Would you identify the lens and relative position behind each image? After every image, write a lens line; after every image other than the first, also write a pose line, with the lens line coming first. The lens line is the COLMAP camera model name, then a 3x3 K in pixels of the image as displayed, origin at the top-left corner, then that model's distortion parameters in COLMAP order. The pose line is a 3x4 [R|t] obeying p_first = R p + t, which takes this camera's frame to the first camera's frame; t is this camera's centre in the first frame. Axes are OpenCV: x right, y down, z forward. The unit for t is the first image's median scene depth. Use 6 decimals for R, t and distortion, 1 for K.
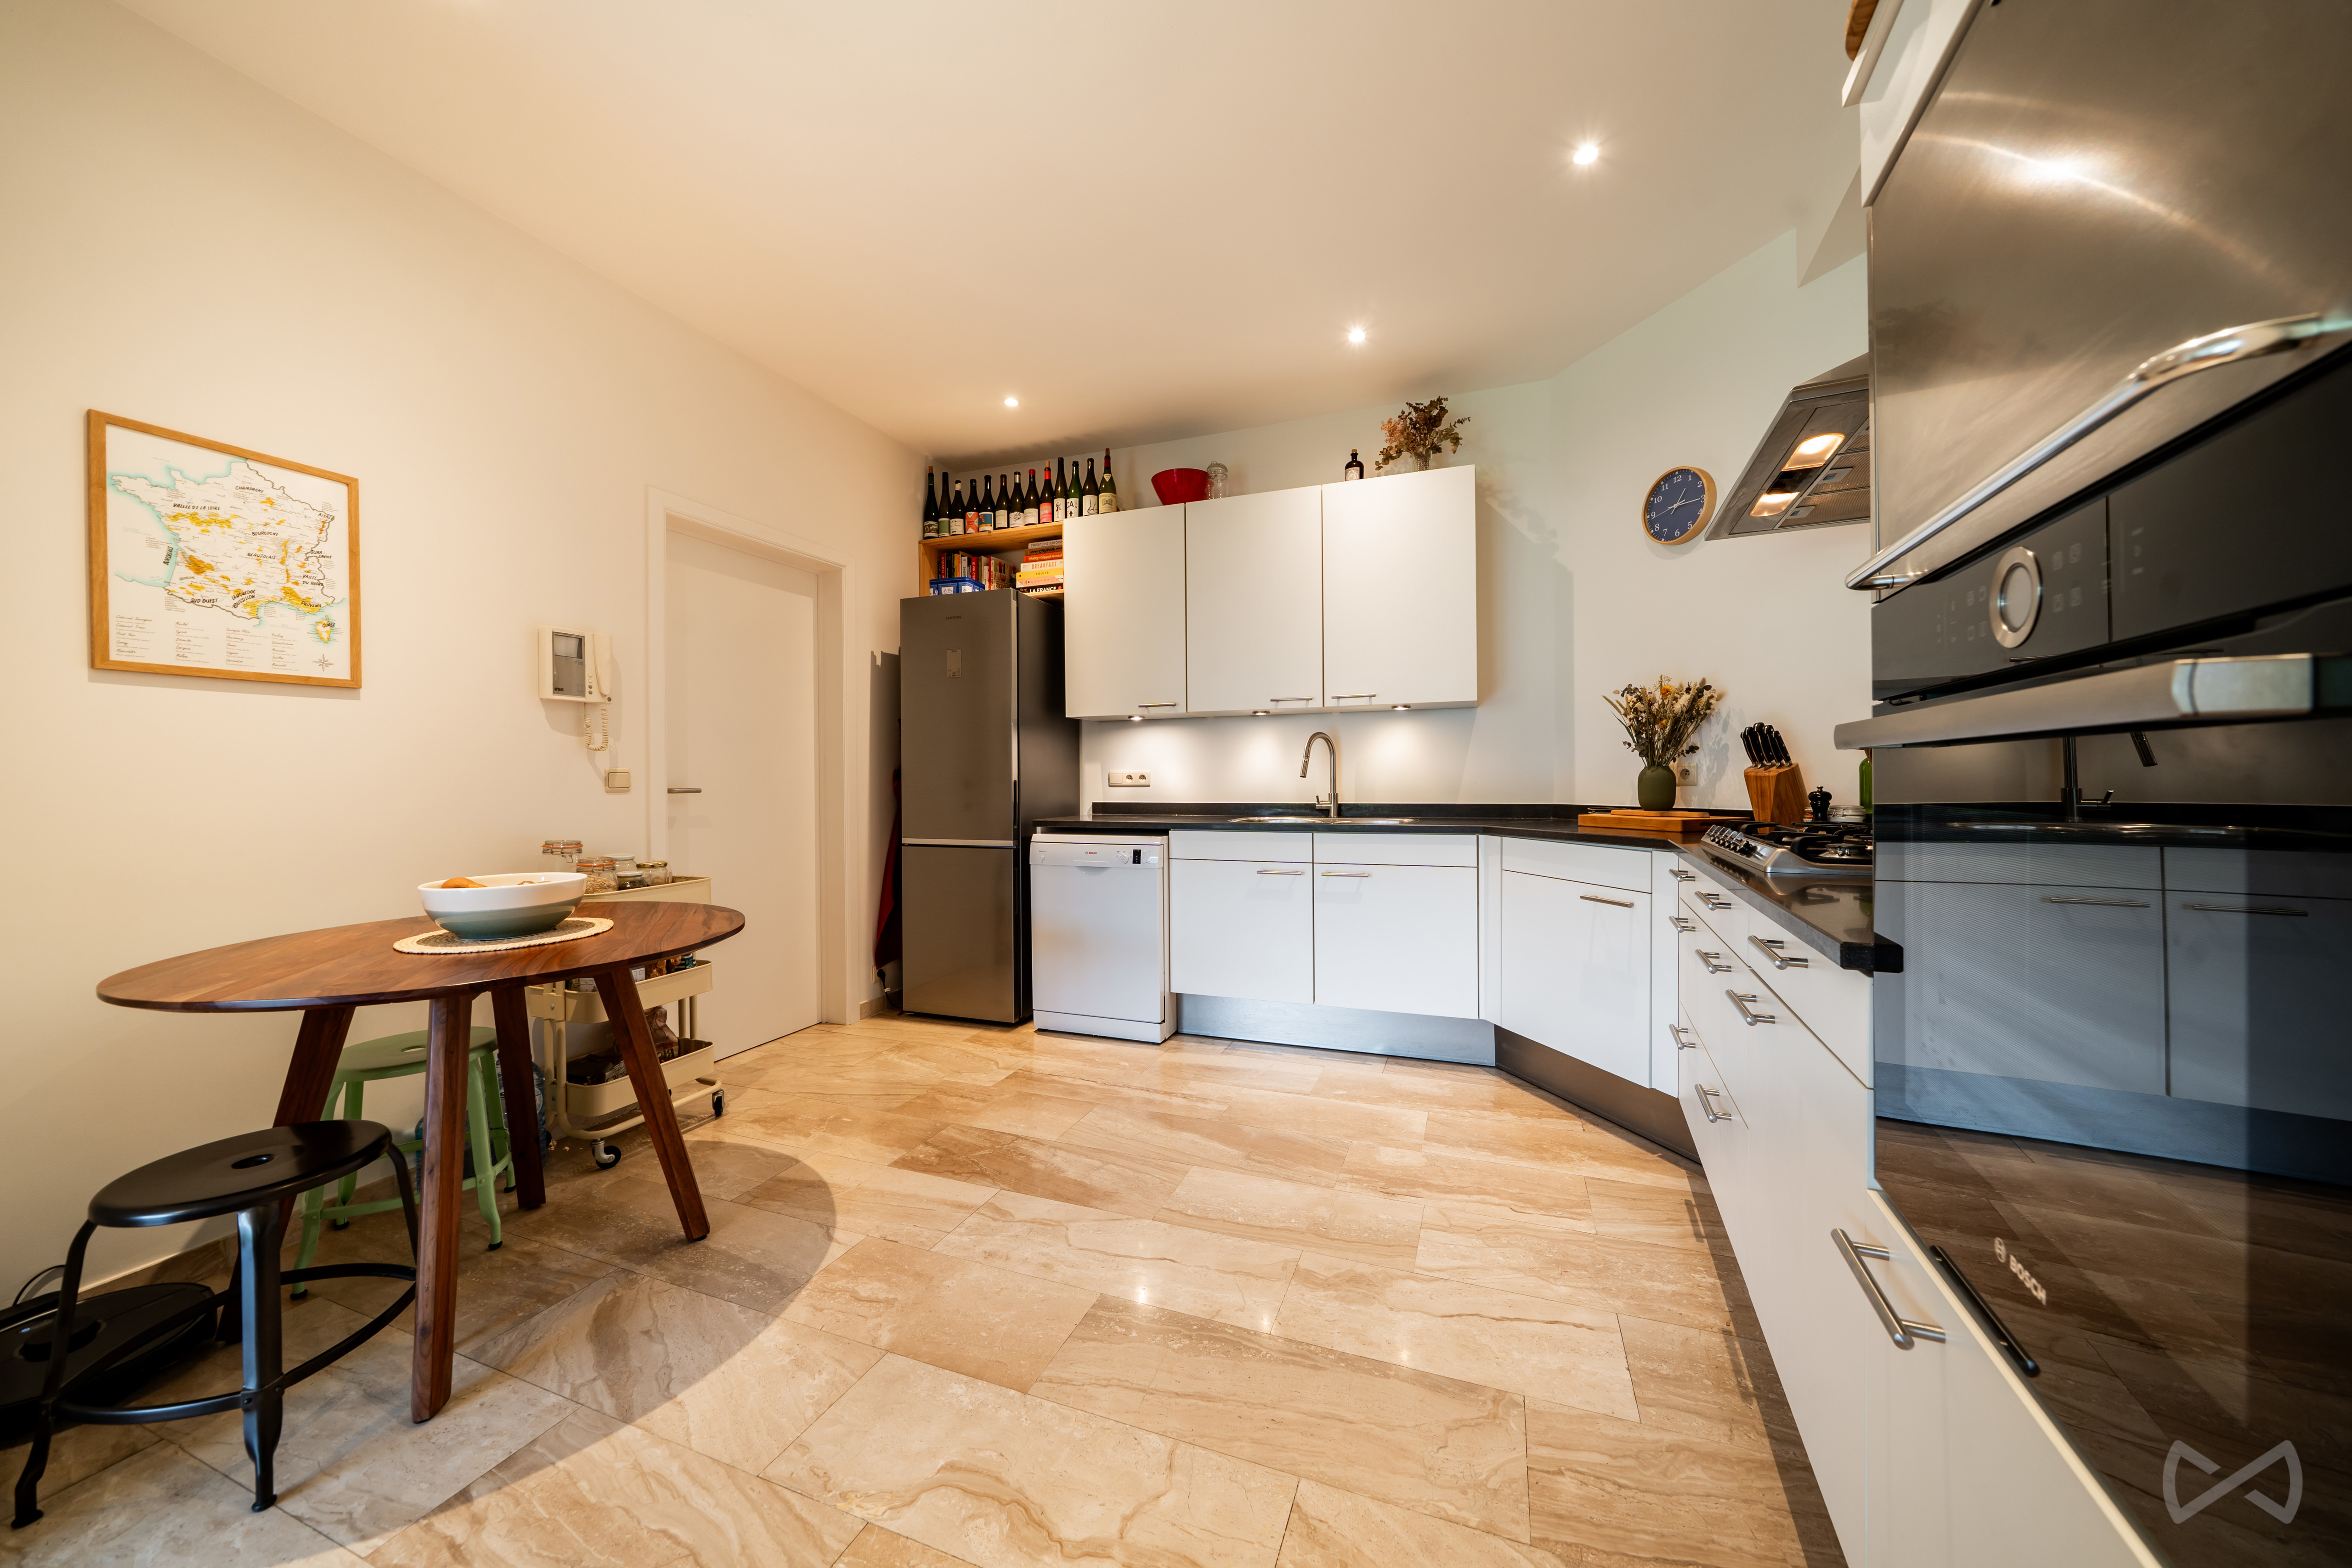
lens RADIAL K [[812.0, 0, 1179.3], [0, 812.0, 780.7], [0, 0, 1]] dist [-0.005059, -0.000032]
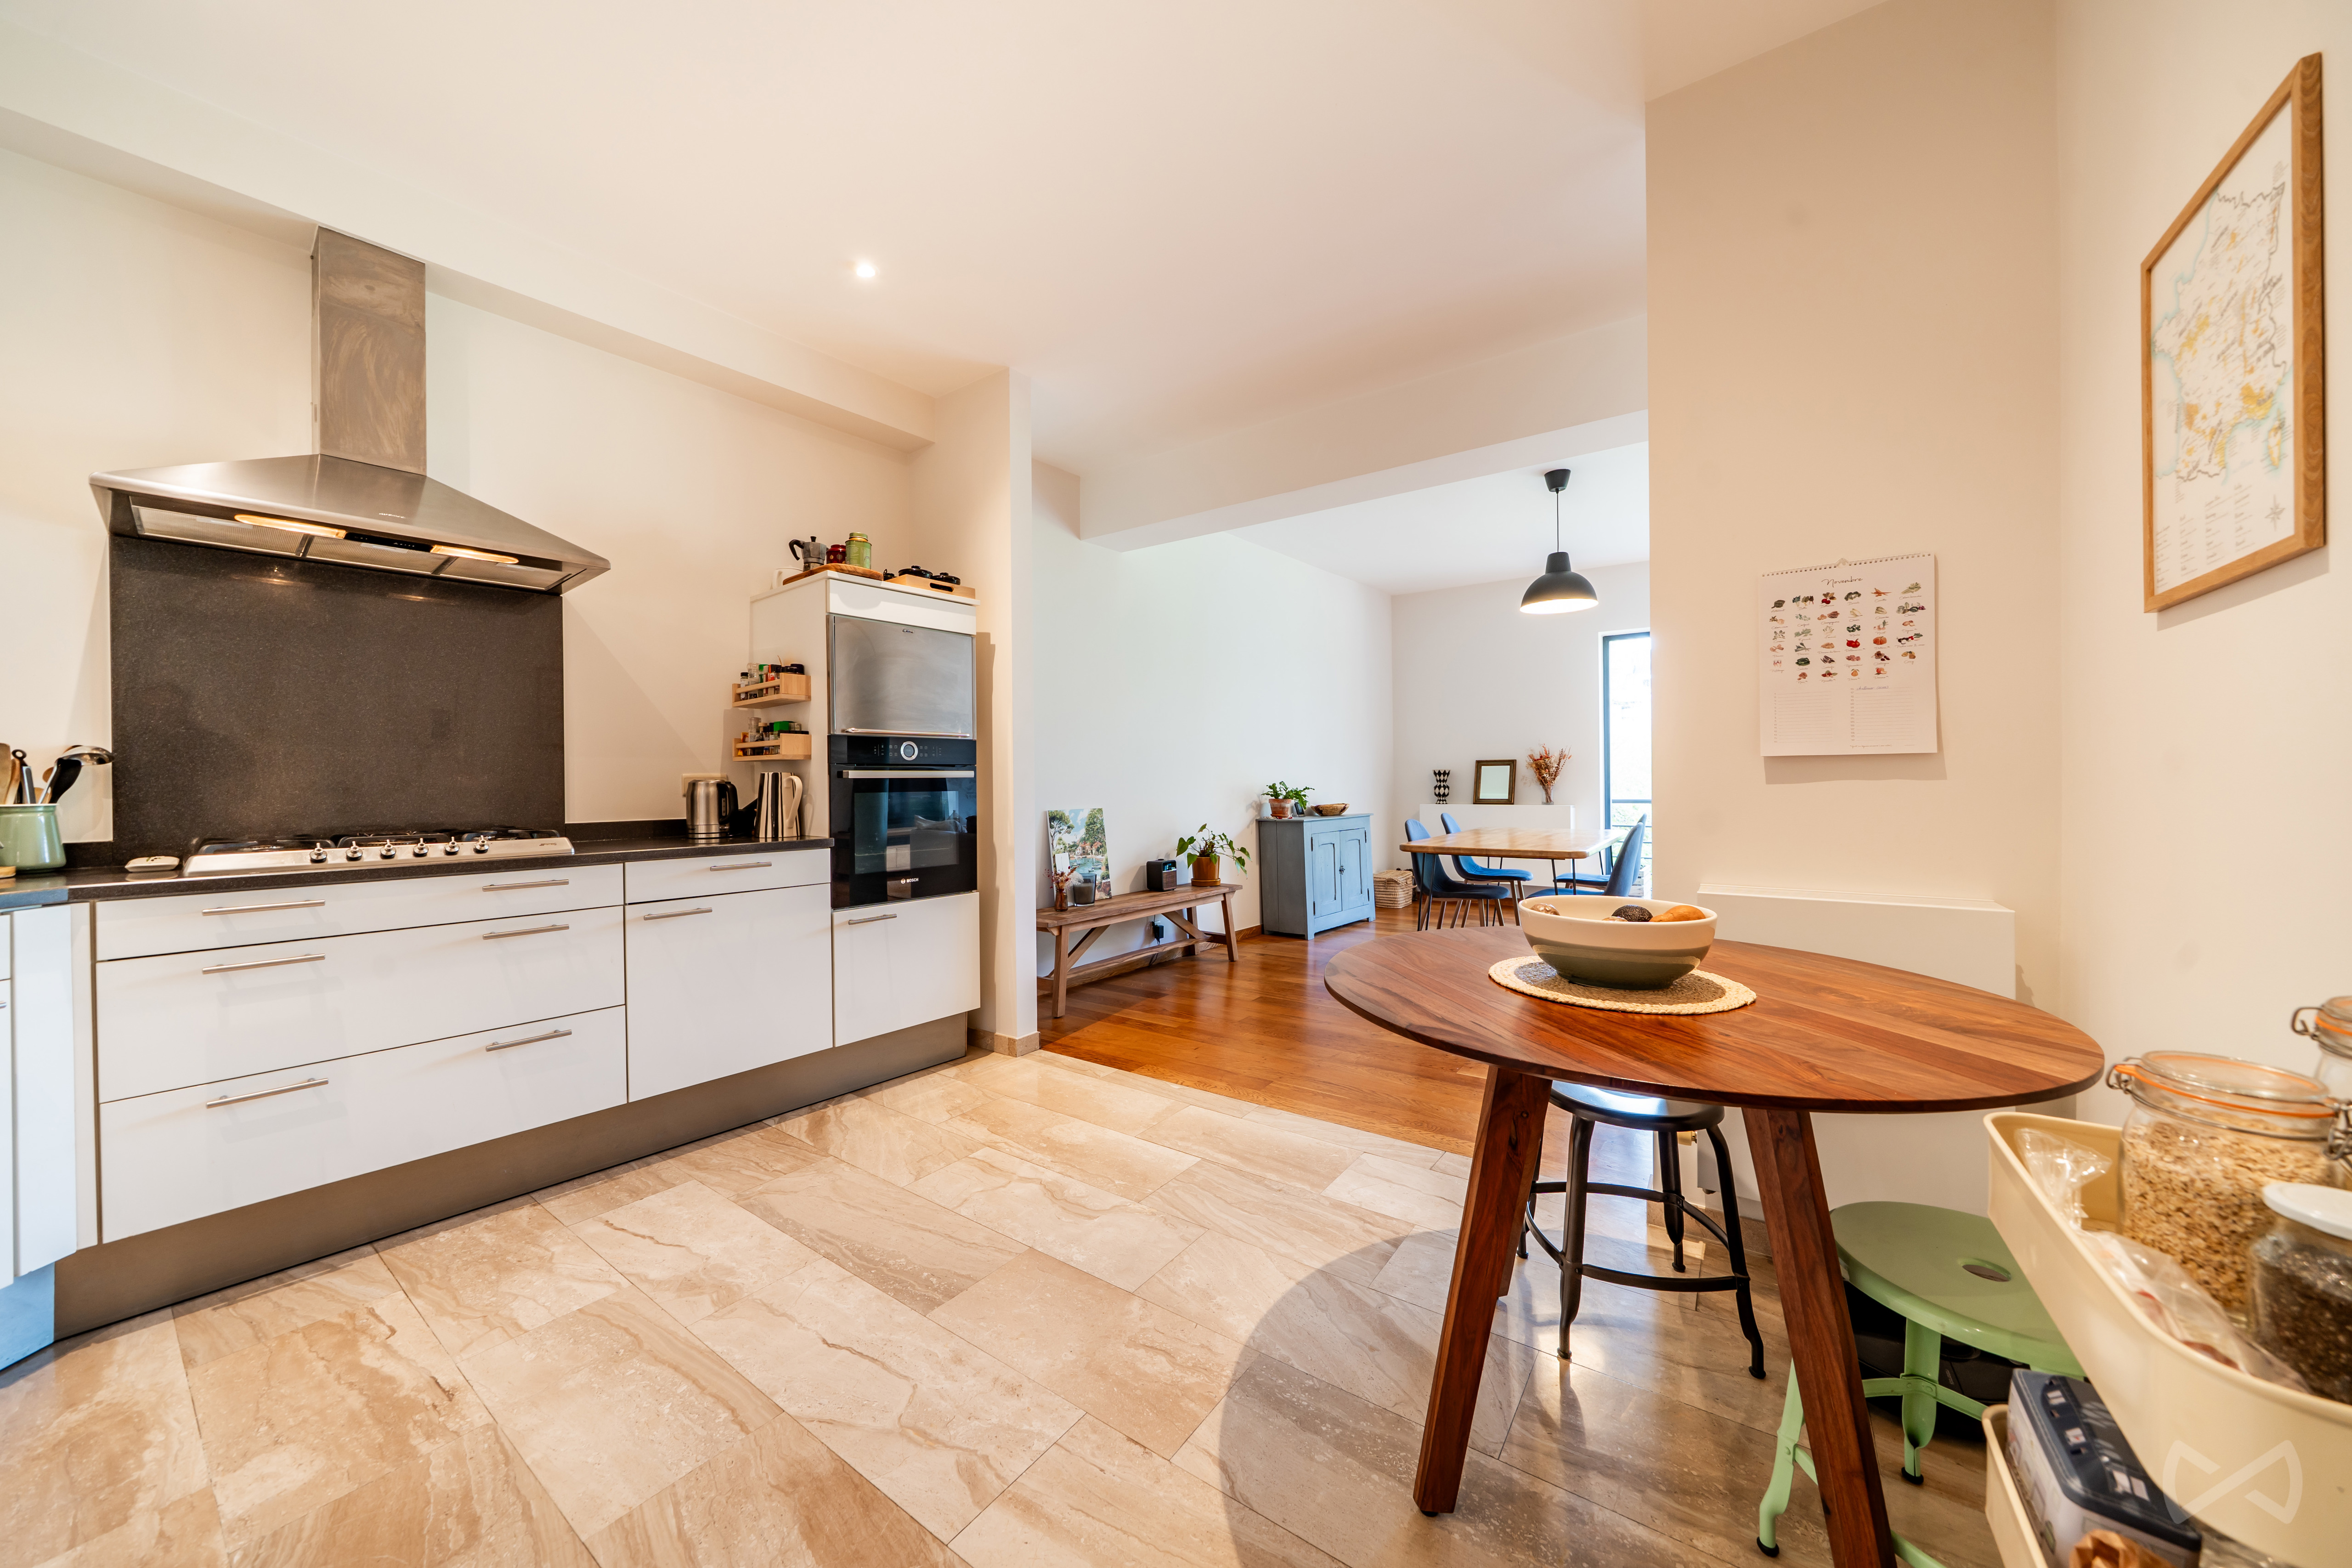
lens RADIAL K [[800.1, 0, 1179.0], [0, 800.1, 781.8], [0, 0, 1]] dist [-0.004705, 0.000029]
pose [[-0.967863, 0.017924, 0.250840, -0.409267], [0.018924, 0.999820, 0.001576, 0.000110], [-0.250767, 0.006272, -0.968027, 1.177135]]
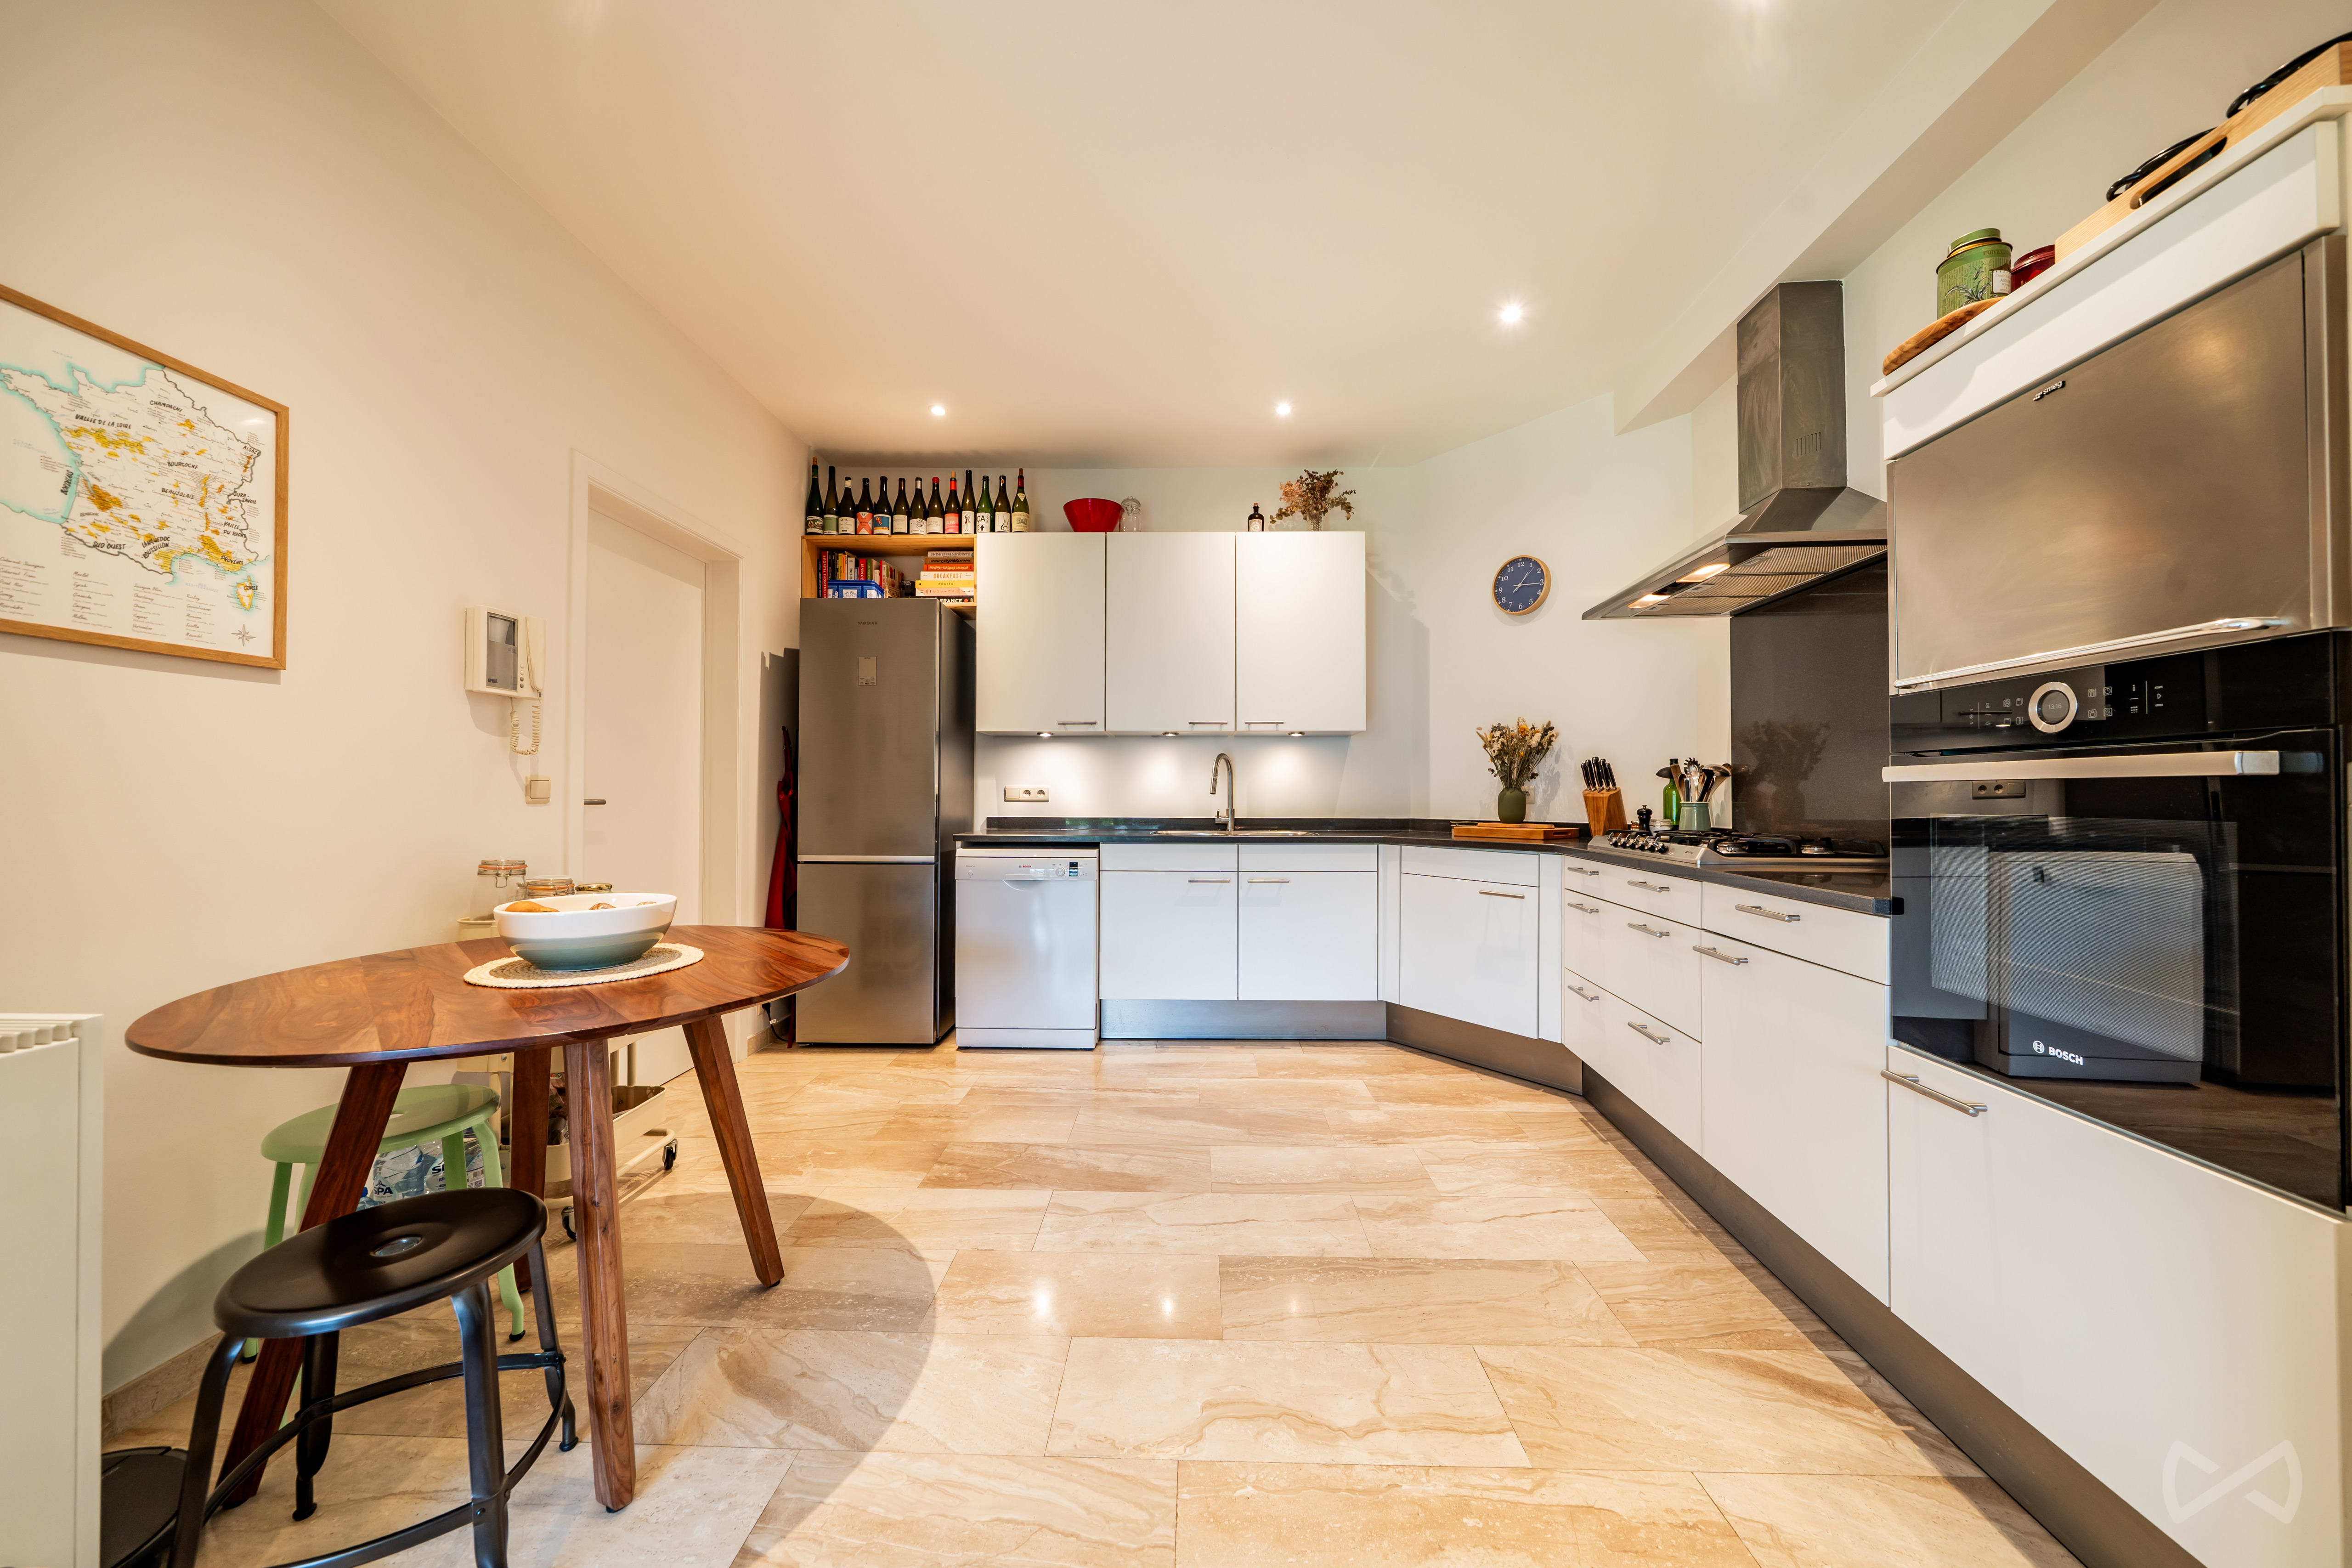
lens RADIAL K [[816.4, 0, 1171.8], [0, 816.4, 782.5], [0, 0, 1]] dist [-0.004158, 0.000003]
pose [[0.943275, 0.015182, 0.331665, -0.344550], [-0.009188, 0.999765, -0.019635, 0.003167], [-0.331885, 0.015474, 0.943193, -0.030536]]
